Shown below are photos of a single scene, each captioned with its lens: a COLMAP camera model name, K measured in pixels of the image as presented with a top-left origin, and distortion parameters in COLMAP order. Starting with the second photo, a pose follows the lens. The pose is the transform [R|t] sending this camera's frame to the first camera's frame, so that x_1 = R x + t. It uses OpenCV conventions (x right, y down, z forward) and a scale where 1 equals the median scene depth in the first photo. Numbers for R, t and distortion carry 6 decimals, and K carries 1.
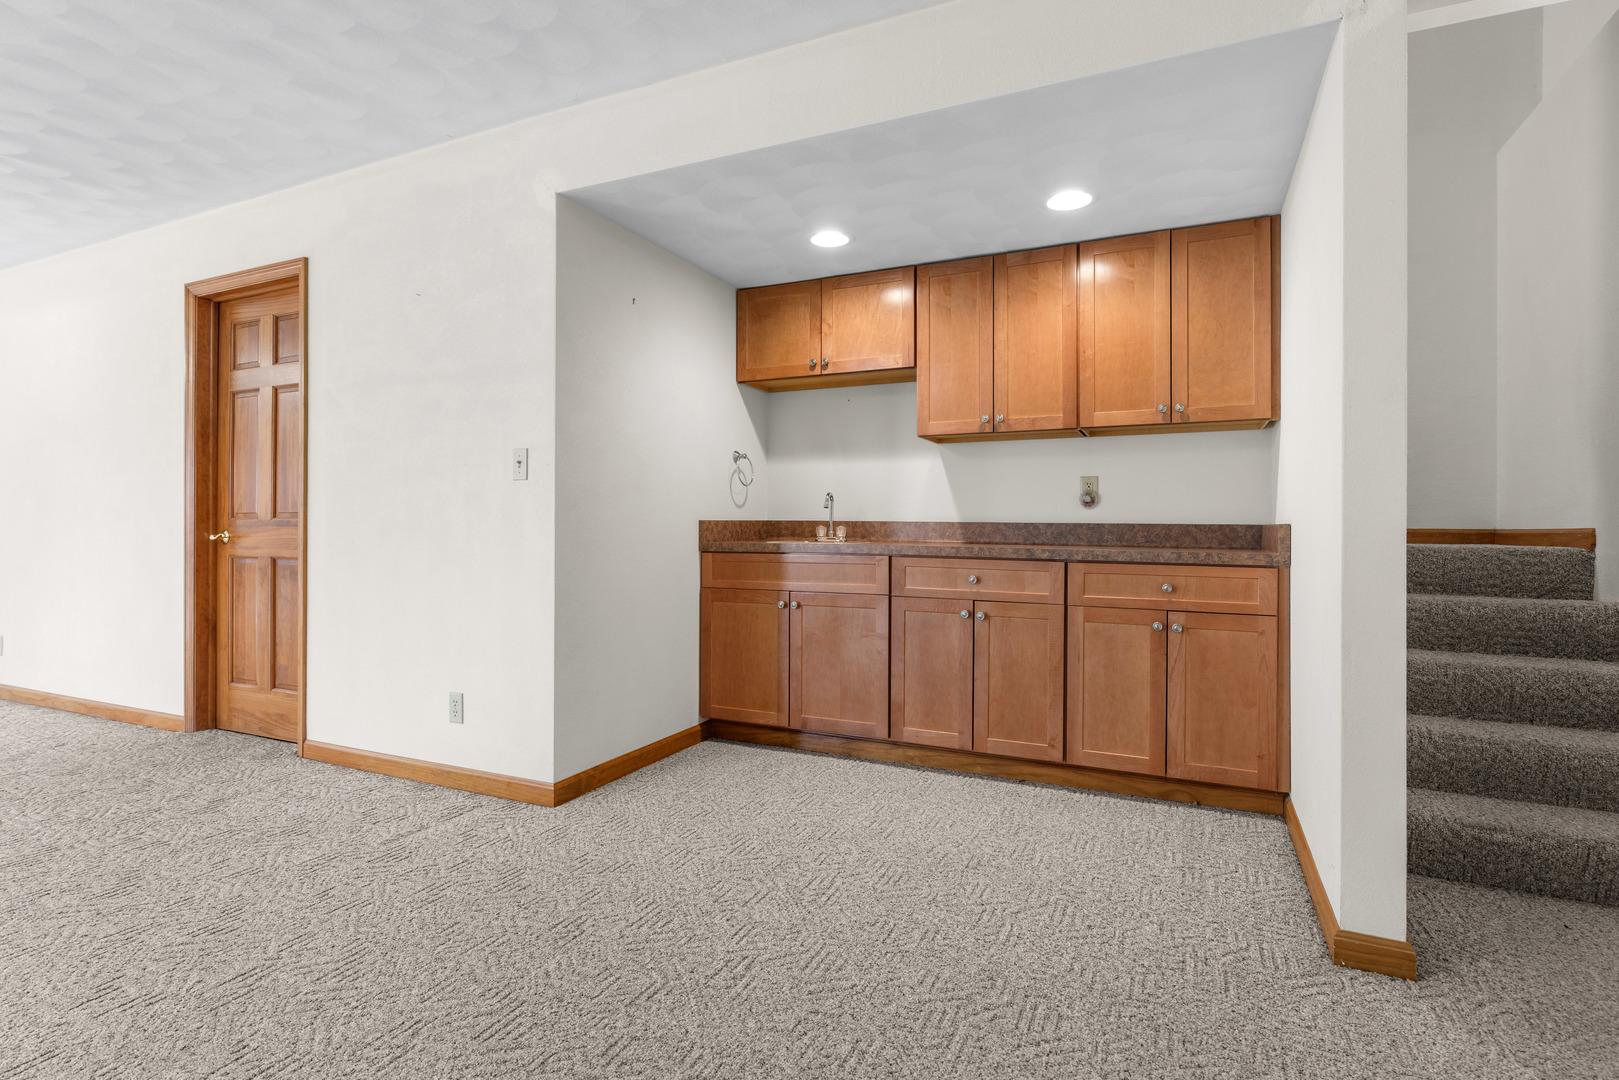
lens RADIAL K [[796.0, 0, 811.1], [0, 796.0, 531.9], [0, 0, 1]] dist [0.003183, -0.000492]
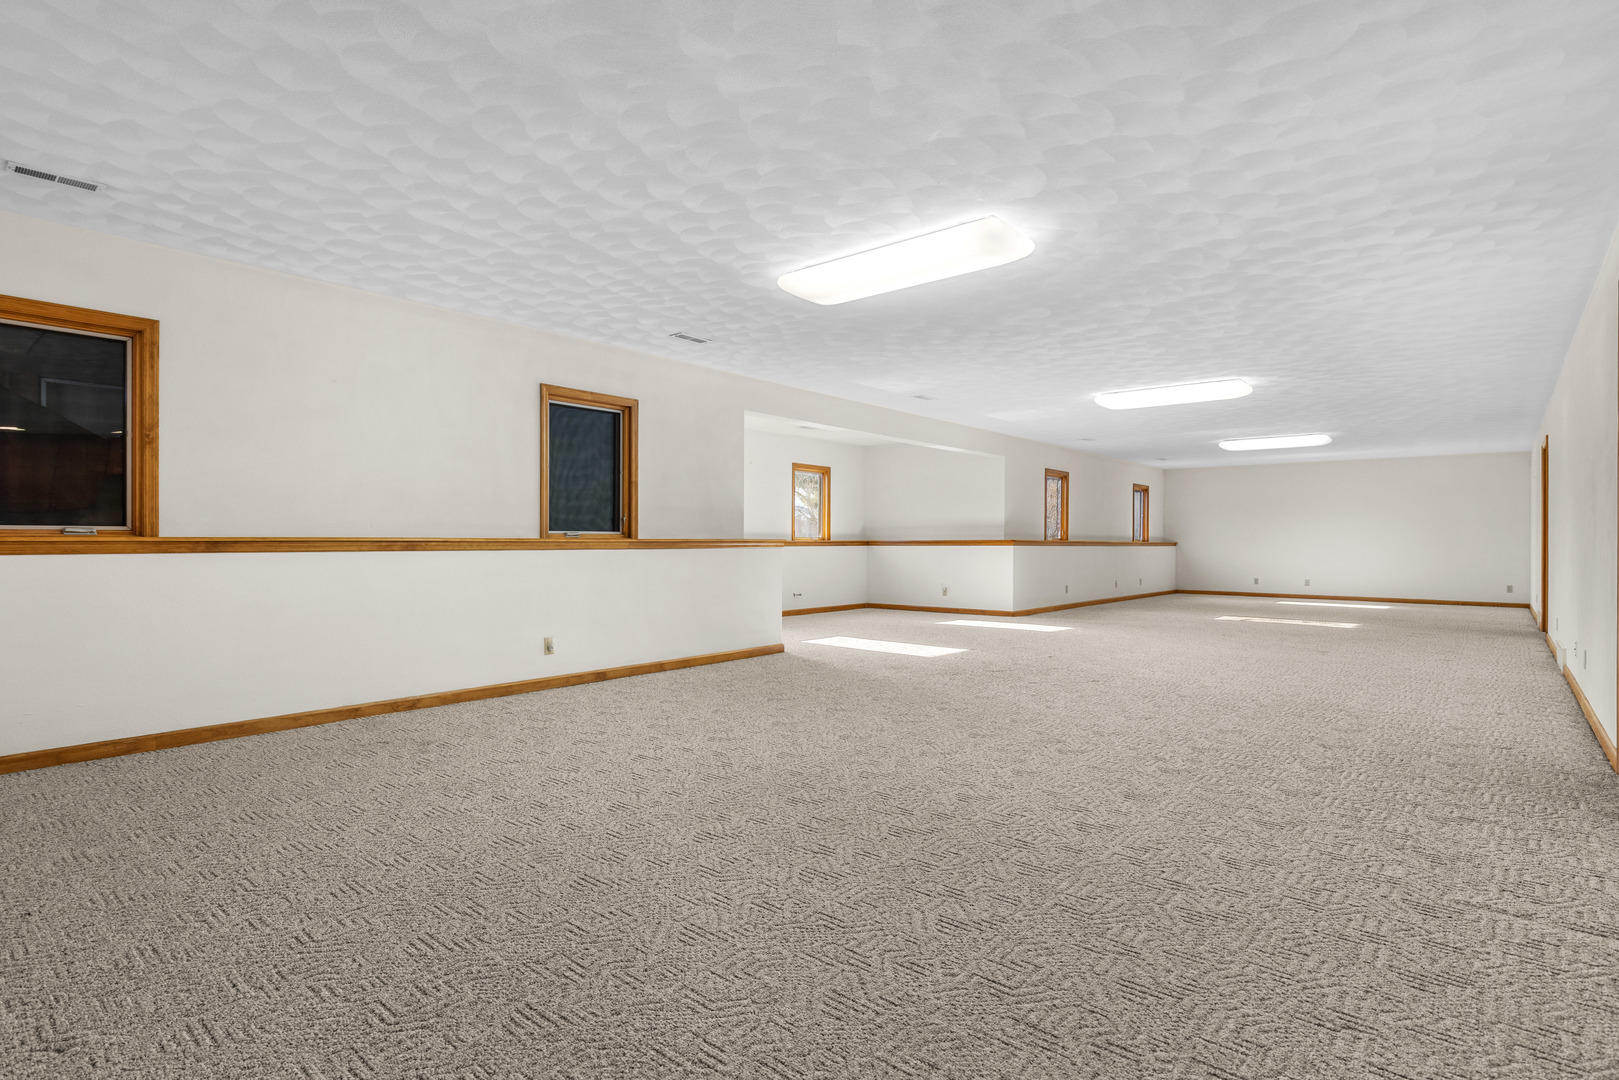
lens RADIAL K [[828.5, 0, 809.6], [0, 828.5, 541.1], [0, 0, 1]] dist [-0.003715, -0.000501]
pose [[-0.270919, -0.003225, -0.962597, 0.571366], [-0.008677, 0.999962, -0.000908, -0.005785], [0.962563, 0.008106, -0.270936, 0.568257]]
